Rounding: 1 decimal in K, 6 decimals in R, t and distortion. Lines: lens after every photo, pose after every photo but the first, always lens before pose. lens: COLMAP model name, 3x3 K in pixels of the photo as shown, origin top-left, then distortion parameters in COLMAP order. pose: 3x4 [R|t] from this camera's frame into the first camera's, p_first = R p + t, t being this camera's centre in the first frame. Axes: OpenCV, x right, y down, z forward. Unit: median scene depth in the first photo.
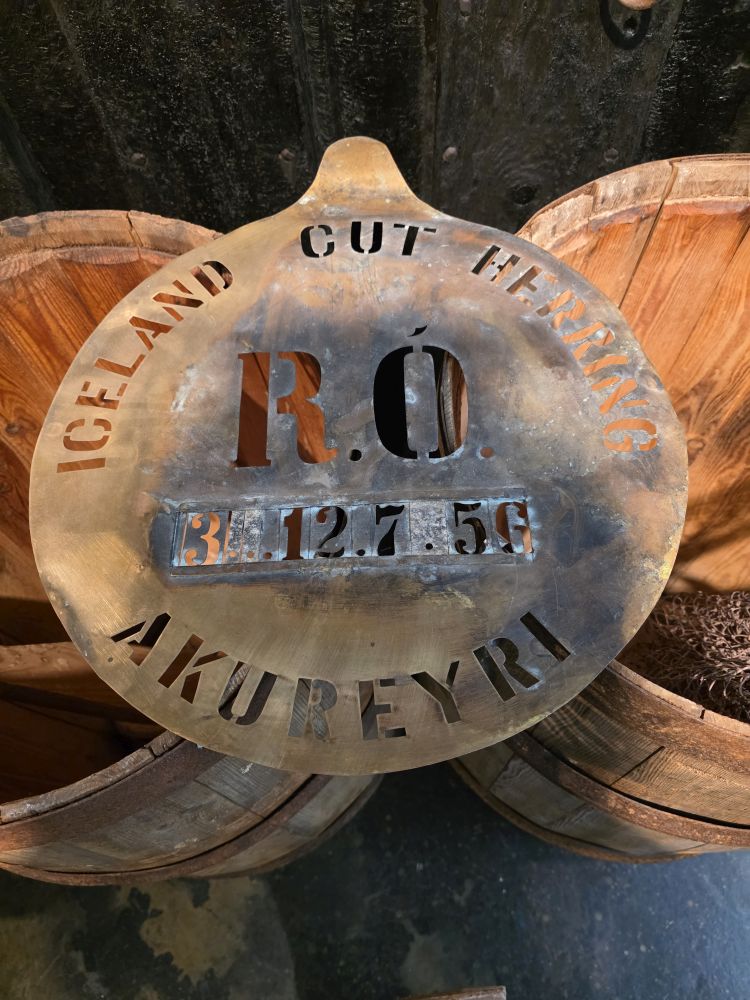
lens RADIAL K [[673.9, 0, 373.7], [0, 673.9, 497.7], [0, 0, 1]] dist [0.002851, -0.004308]
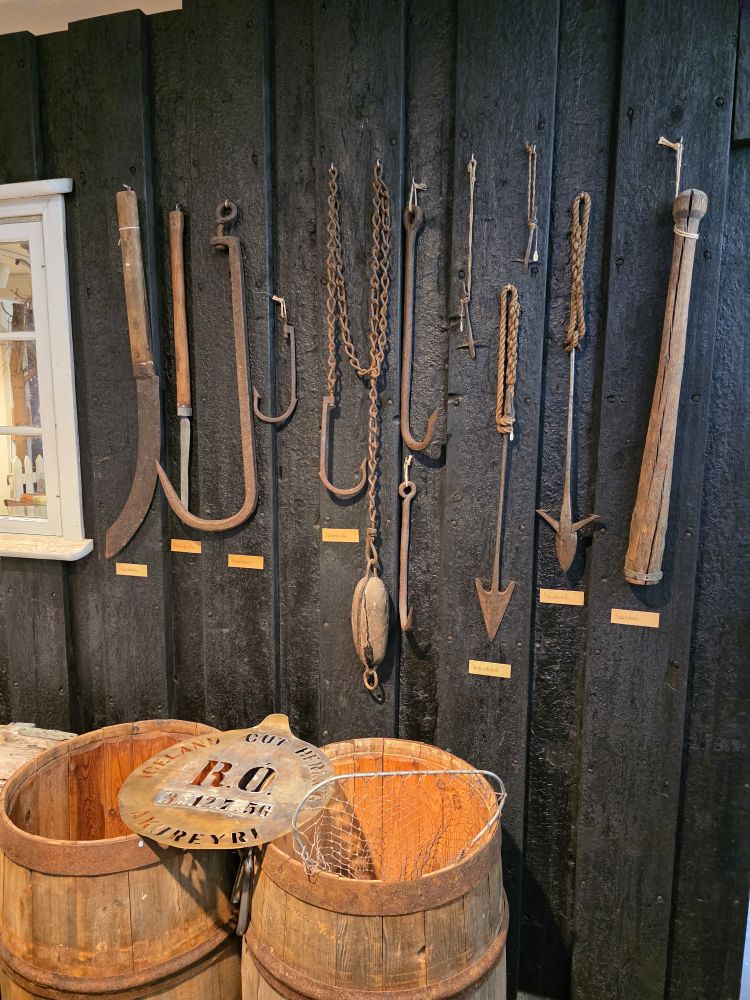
lens RADIAL K [[673.9, 0, 372.5], [0, 673.9, 500.0], [0, 0, 1]] dist [0.002851, -0.004308]
pose [[0.972436, 0.090183, -0.215025, 0.915777], [-0.227641, 0.566836, -0.791756, 1.170527], [0.050481, 0.818880, 0.571740, -1.417530]]
